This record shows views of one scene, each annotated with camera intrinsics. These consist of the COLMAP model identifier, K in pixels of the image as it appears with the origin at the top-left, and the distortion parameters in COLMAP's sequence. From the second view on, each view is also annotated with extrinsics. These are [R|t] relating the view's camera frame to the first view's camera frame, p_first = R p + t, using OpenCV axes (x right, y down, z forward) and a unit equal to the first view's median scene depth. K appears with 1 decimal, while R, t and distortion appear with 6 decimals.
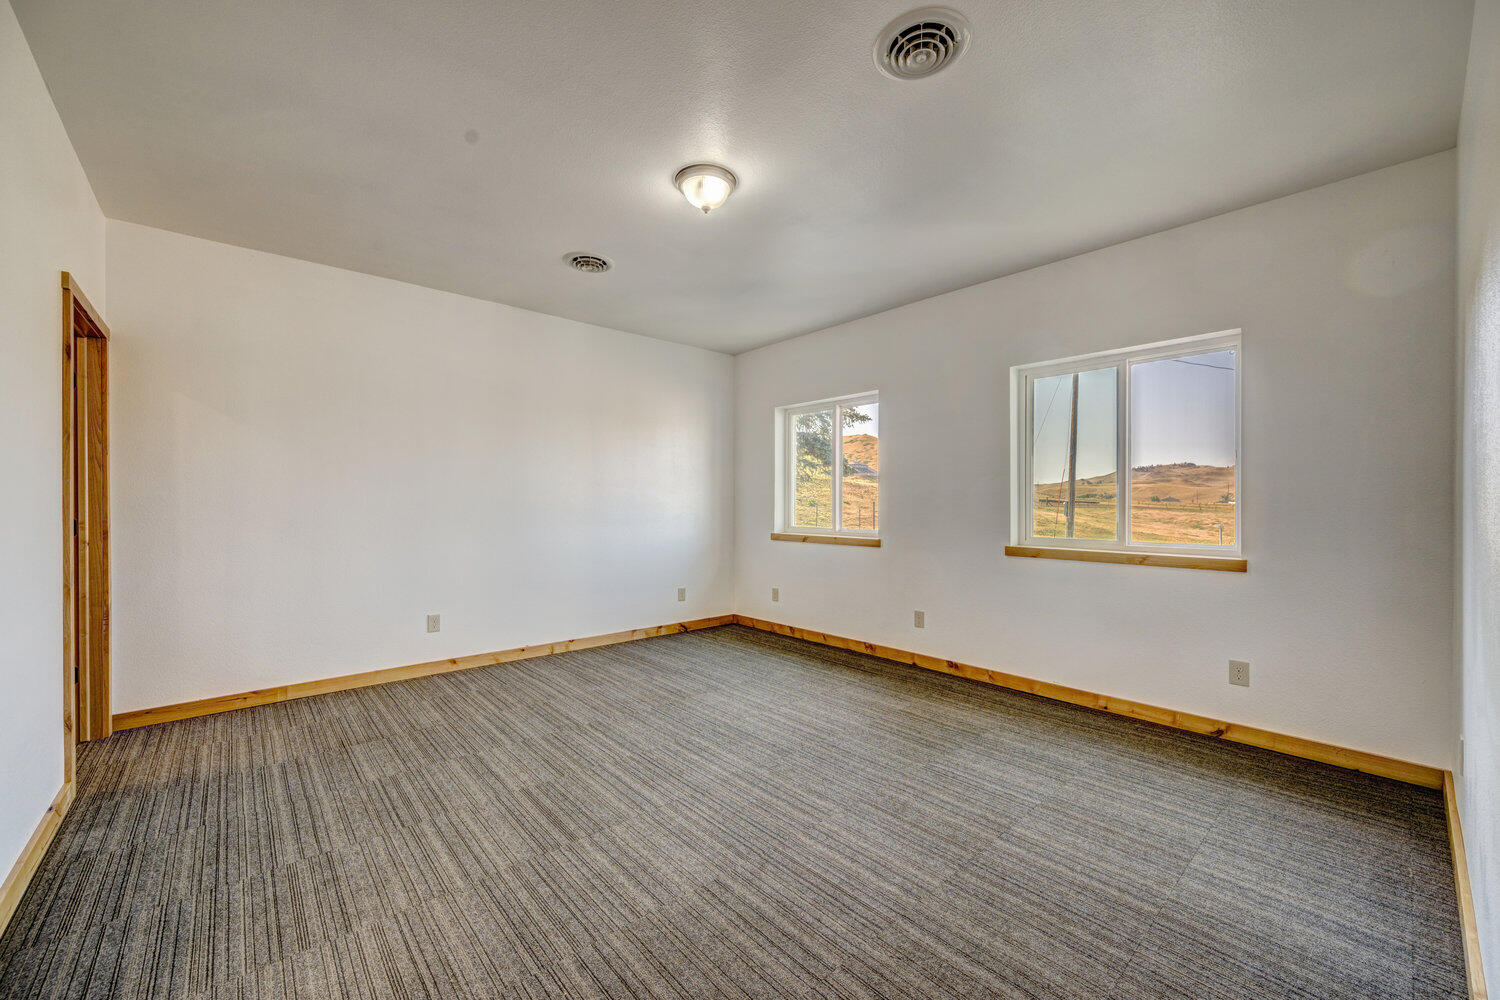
lens RADIAL K [[583.1, 0, 746.6], [0, 583.1, 495.6], [0, 0, 1]] dist [-0.001640, -0.000475]
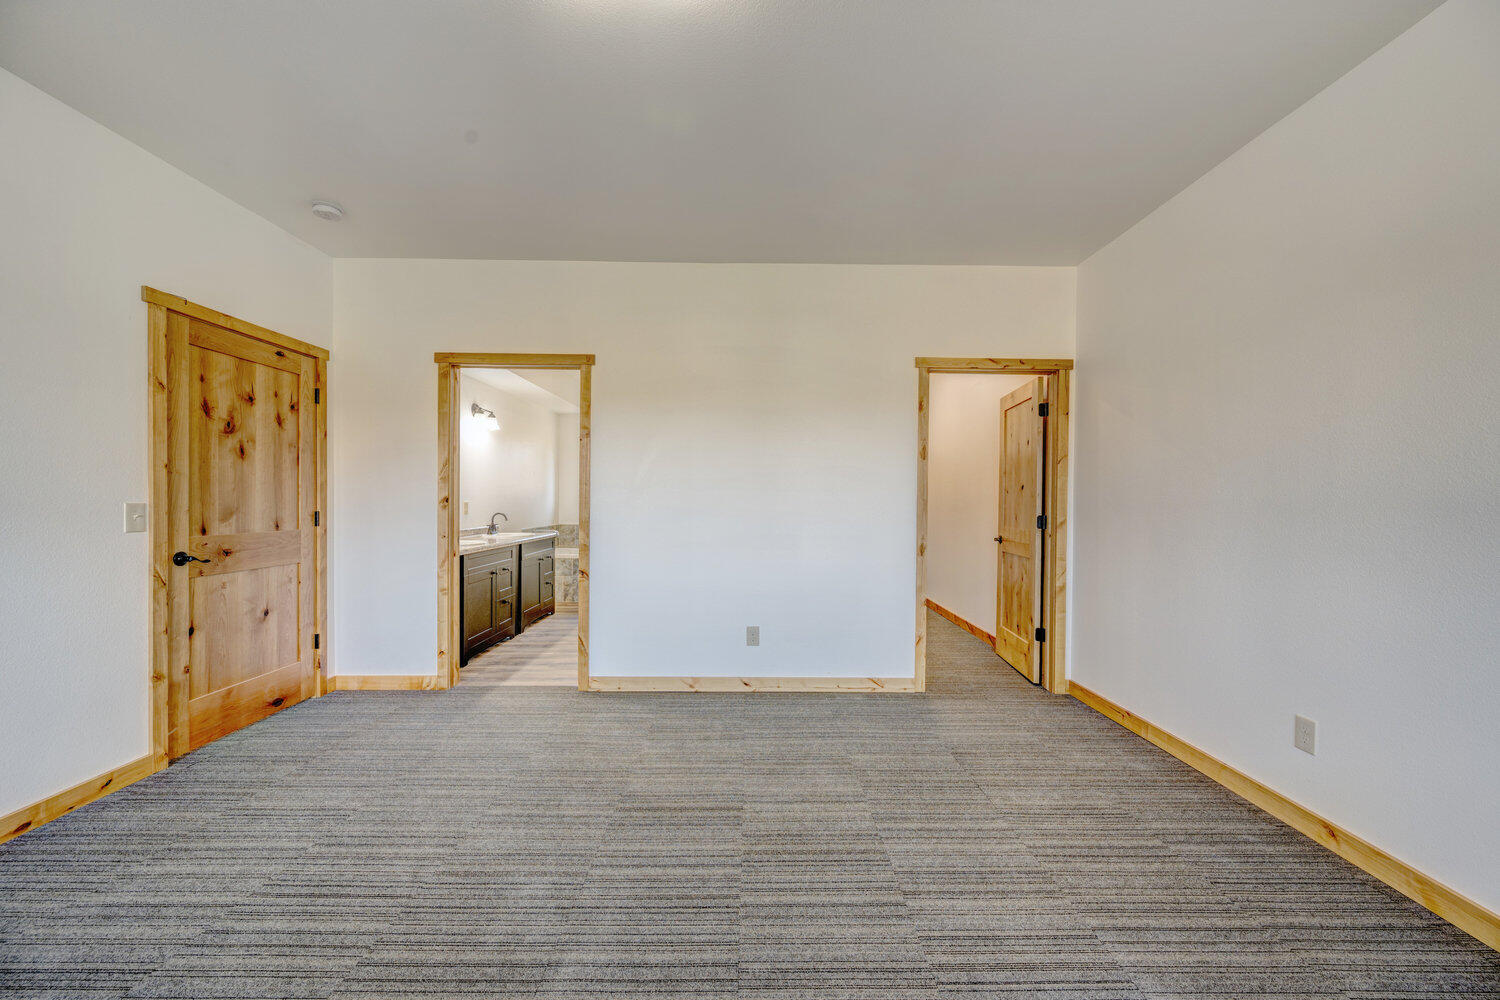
lens RADIAL K [[583.1, 0, 752.5], [0, 583.1, 504.3], [0, 0, 1]] dist [-0.001640, -0.000475]
pose [[-0.653313, 0.000167, -0.757088, 0.249720], [0.001397, 0.999999, -0.000985, 0.015597], [0.757086, -0.001701, -0.653313, 1.310492]]
